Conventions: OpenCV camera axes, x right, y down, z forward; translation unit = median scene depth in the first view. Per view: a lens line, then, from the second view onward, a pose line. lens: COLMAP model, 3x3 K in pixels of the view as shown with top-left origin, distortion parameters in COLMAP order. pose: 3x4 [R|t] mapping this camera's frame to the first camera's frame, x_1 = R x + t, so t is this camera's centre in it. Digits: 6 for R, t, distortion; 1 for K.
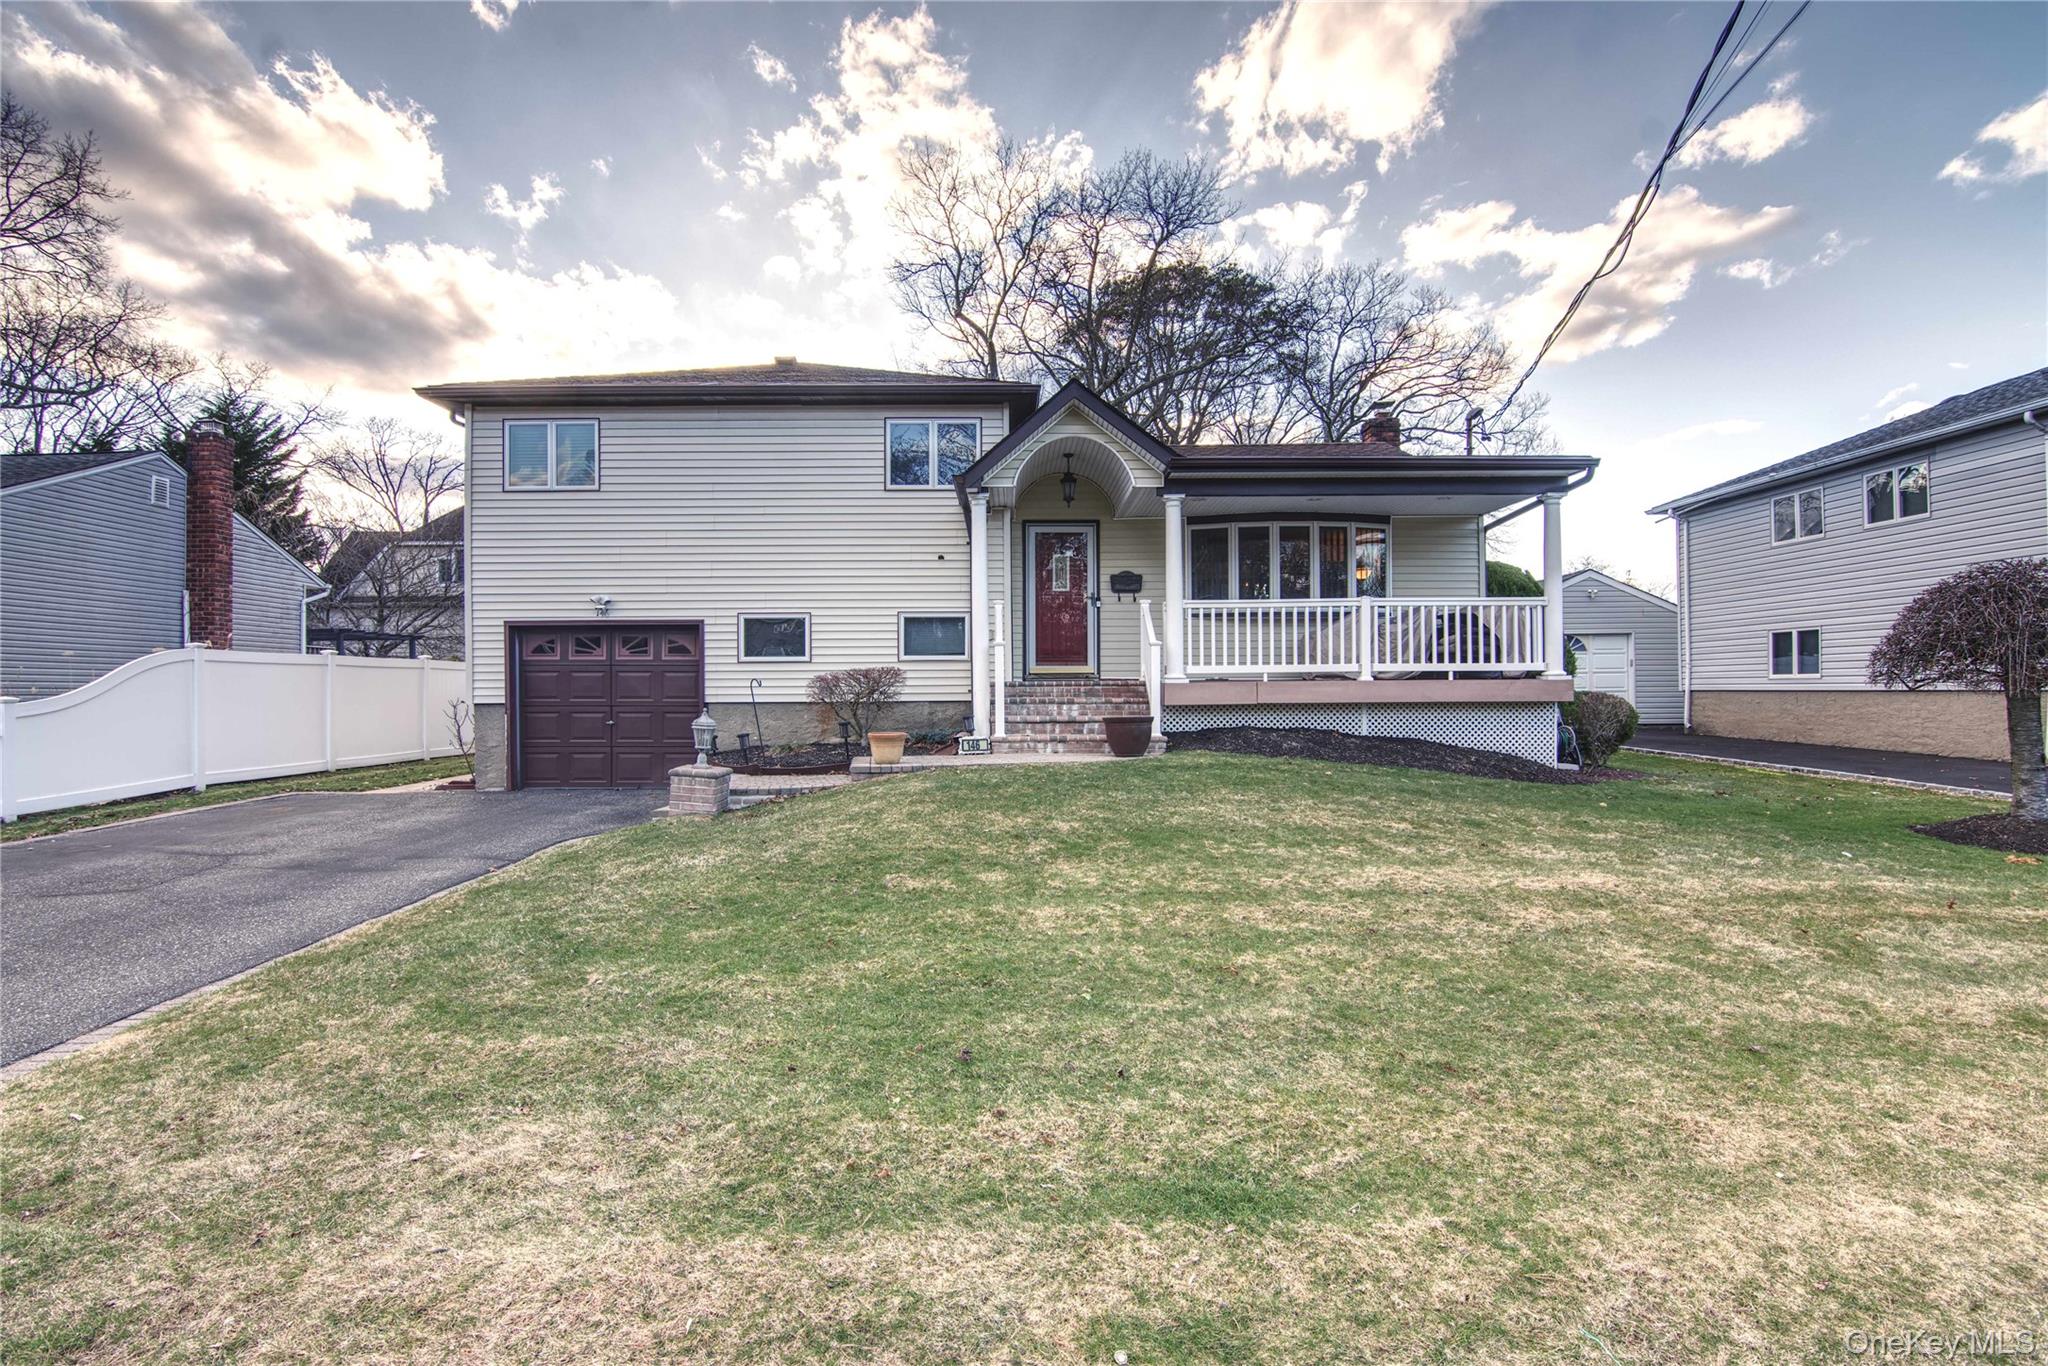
lens RADIAL K [[982.8, 0, 1014.3], [0, 982.8, 684.4], [0, 0, 1]] dist [-0.005145, 0.000625]
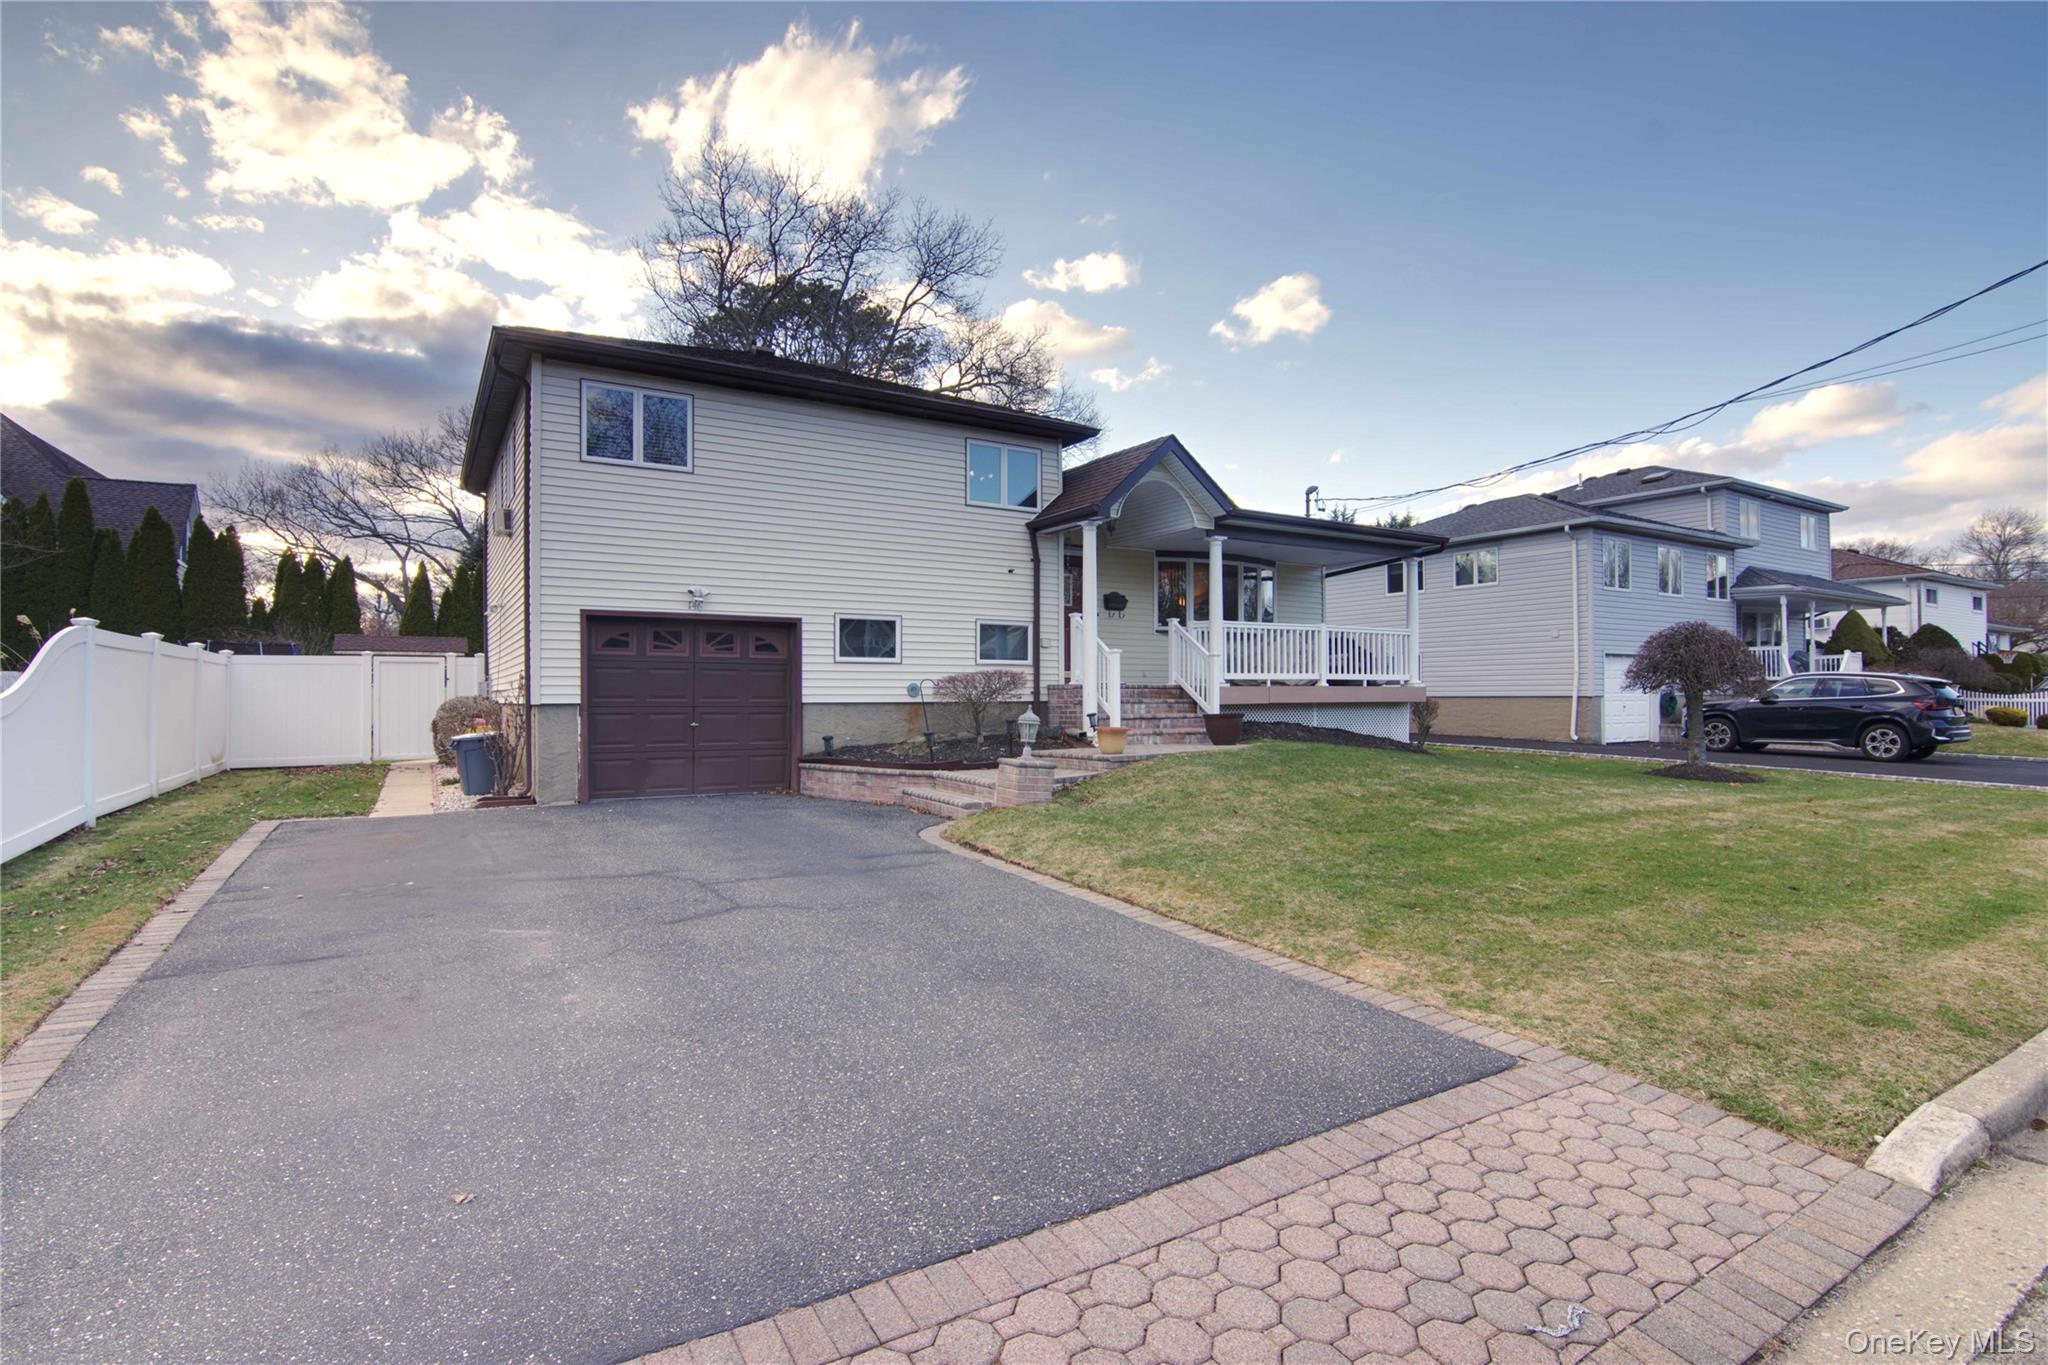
lens RADIAL K [[982.8, 0, 1014.3], [0, 982.8, 683.9], [0, 0, 1]] dist [-0.005145, 0.000625]
pose [[0.862572, 0.009789, 0.505839, -0.626407], [-0.007698, 0.999951, -0.006224, 0.004239], [-0.505875, 0.001475, 0.862606, 0.050518]]
